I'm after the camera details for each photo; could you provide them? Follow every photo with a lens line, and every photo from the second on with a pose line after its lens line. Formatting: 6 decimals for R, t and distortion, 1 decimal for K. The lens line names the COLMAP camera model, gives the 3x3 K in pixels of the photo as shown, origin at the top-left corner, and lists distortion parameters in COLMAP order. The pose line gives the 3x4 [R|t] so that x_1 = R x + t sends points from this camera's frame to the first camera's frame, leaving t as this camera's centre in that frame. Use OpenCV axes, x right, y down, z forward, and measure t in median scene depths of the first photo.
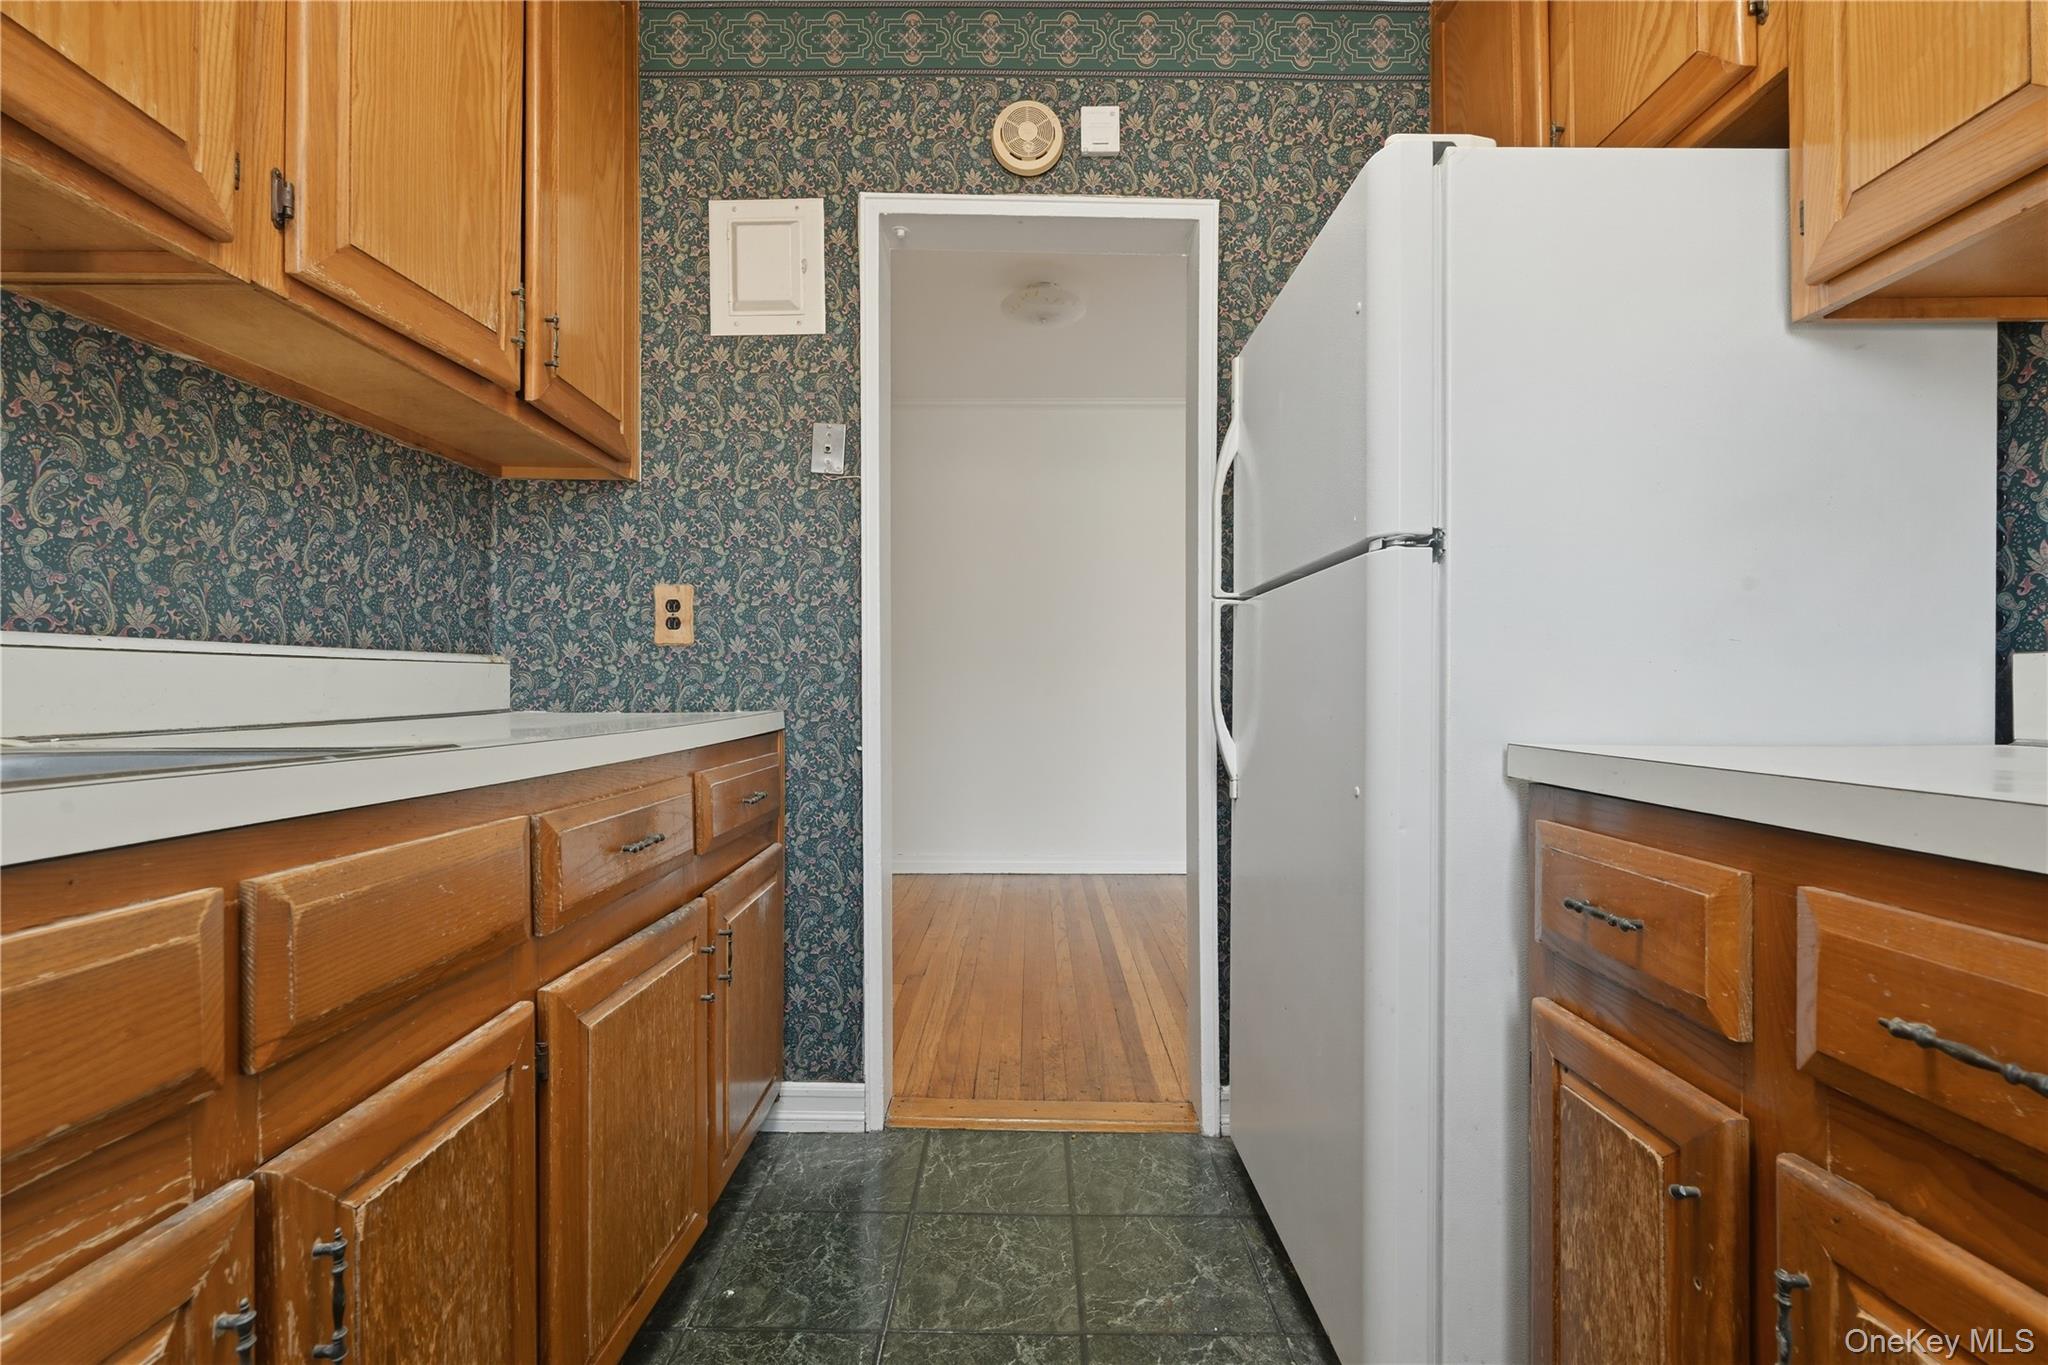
lens RADIAL K [[867.7, 0, 1025.2], [0, 867.7, 688.0], [0, 0, 1]] dist [-0.000388, -0.000061]
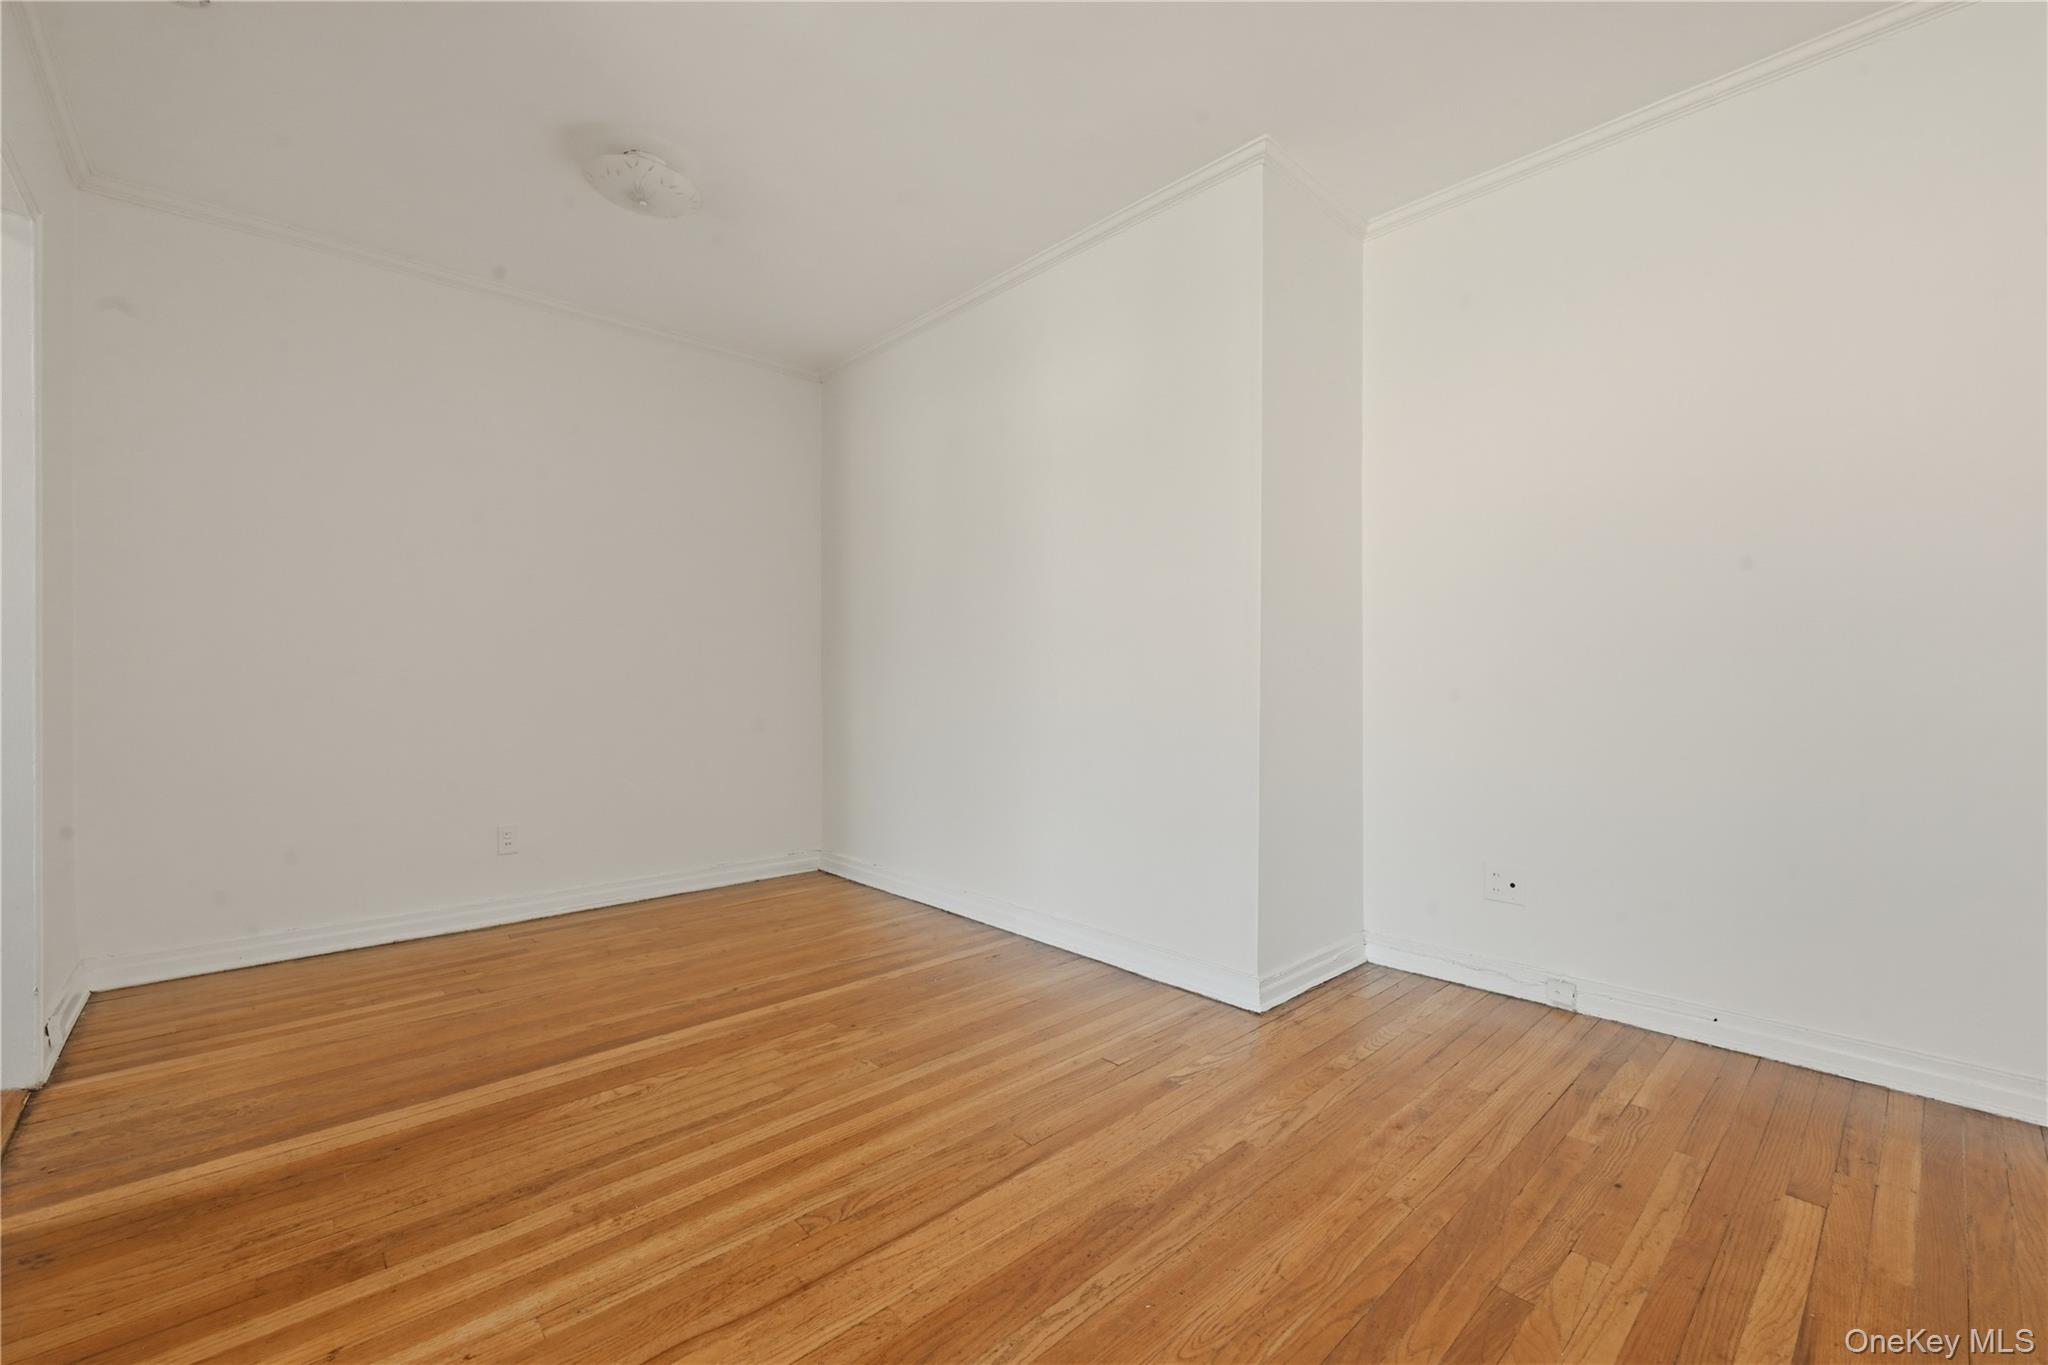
lens RADIAL K [[854.1, 0, 1032.0], [0, 854.1, 689.1], [0, 0, 1]] dist [-0.000736, -0.000248]
pose [[0.678696, 0.005265, -0.734400, 1.517536], [0.003267, 0.999943, 0.010188, 0.015204], [0.734412, -0.009314, 0.678640, 1.358401]]
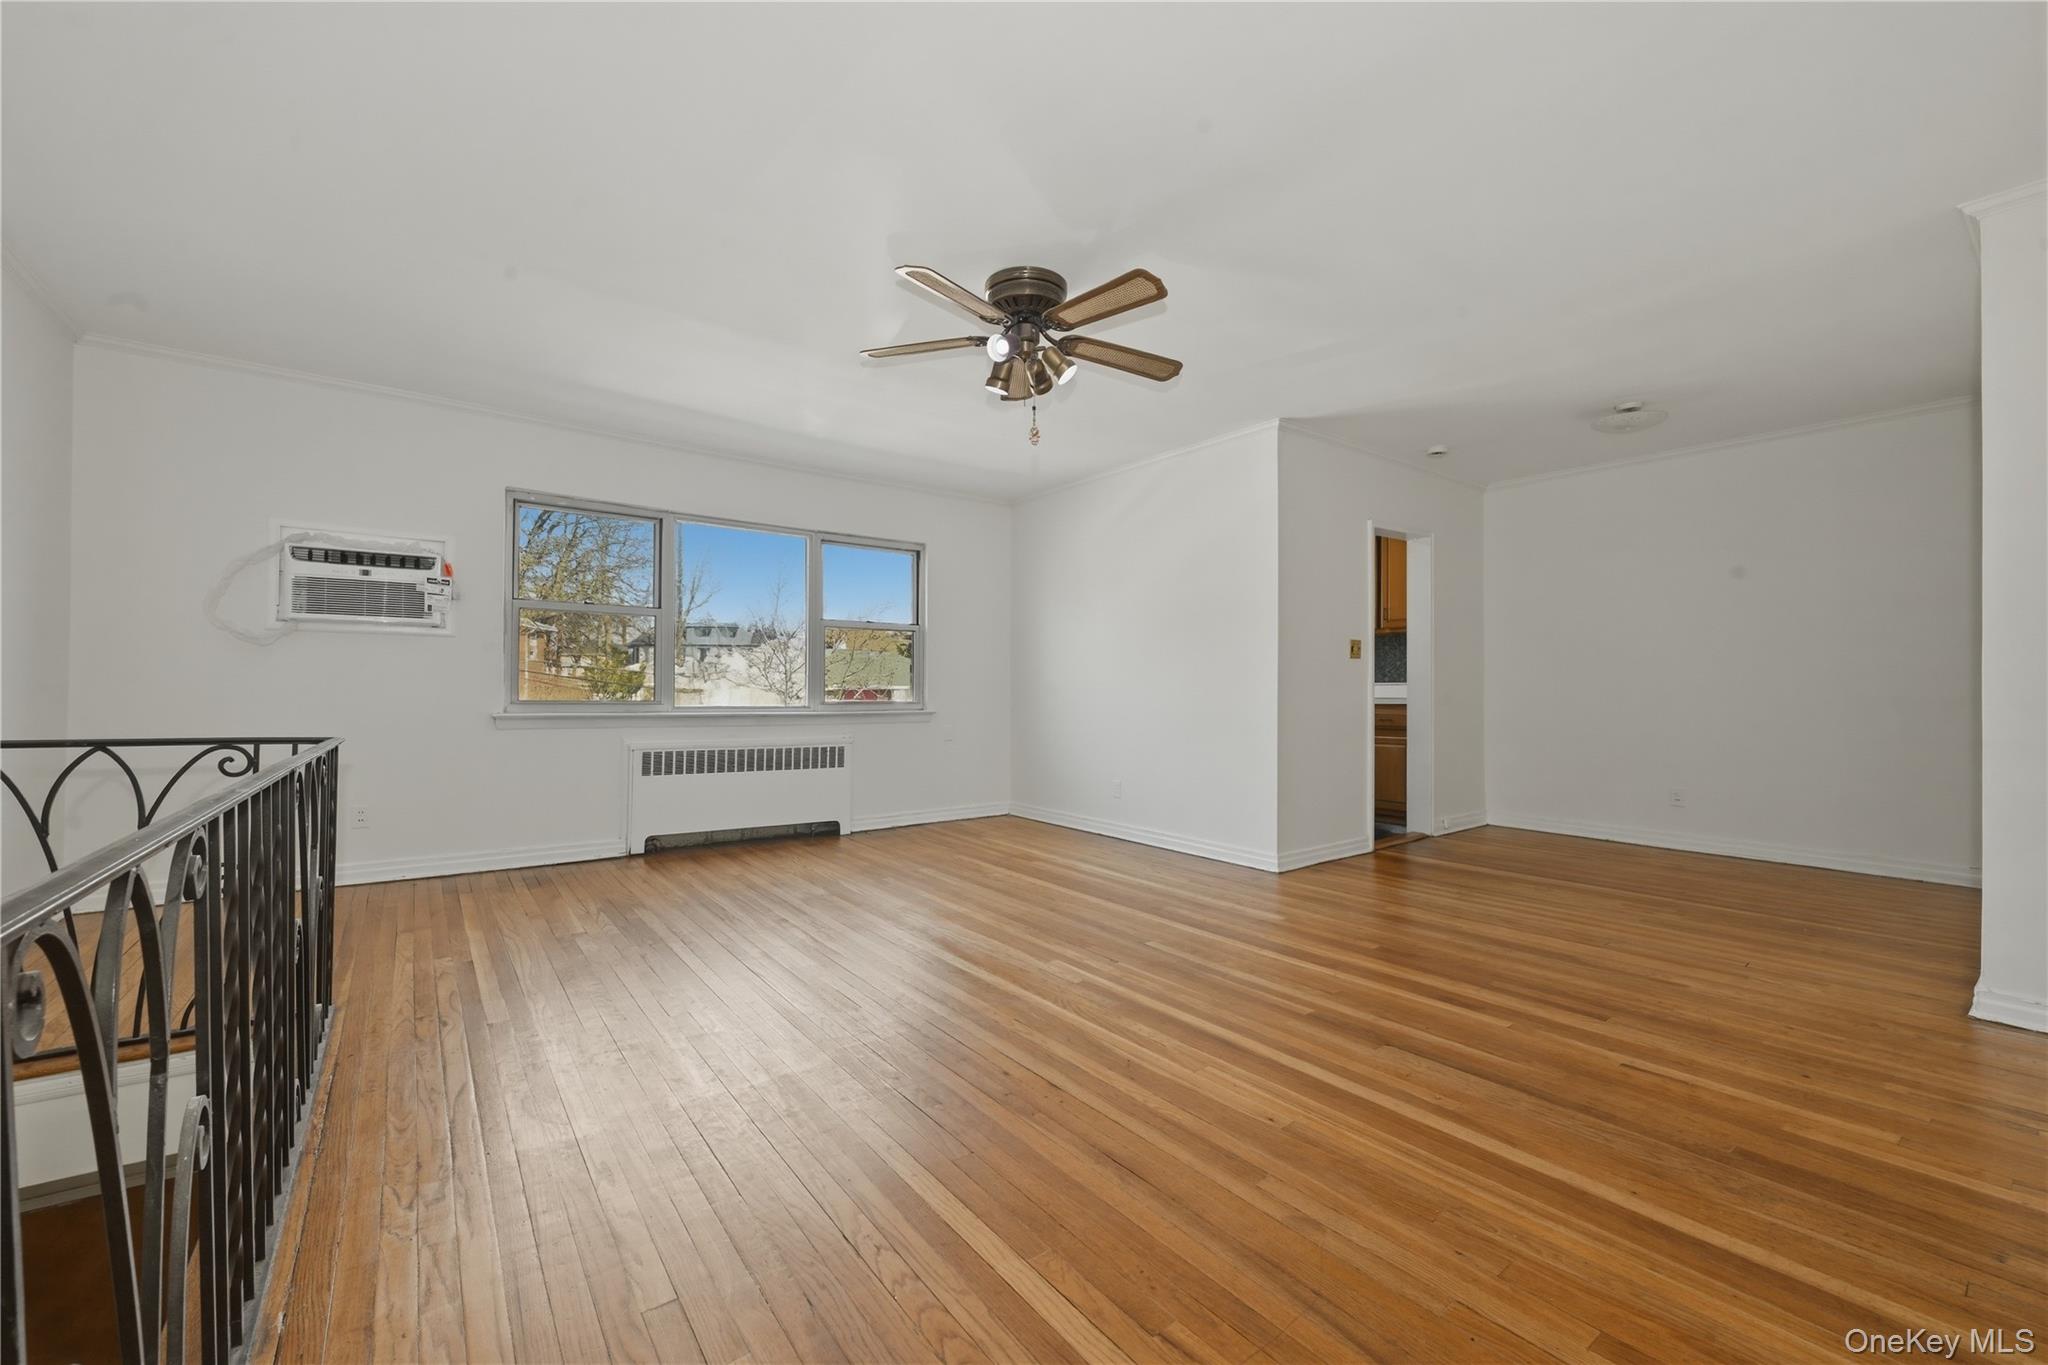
lens RADIAL K [[814.6, 0, 1024.7], [0, 814.6, 679.2], [0, 0, 1]] dist [-0.001334, -0.000096]
pose [[-0.799711, -0.009366, -0.600313, 2.900133], [-0.004251, 0.999942, -0.009938, -0.008371], [0.600371, -0.005395, -0.799704, 2.690039]]
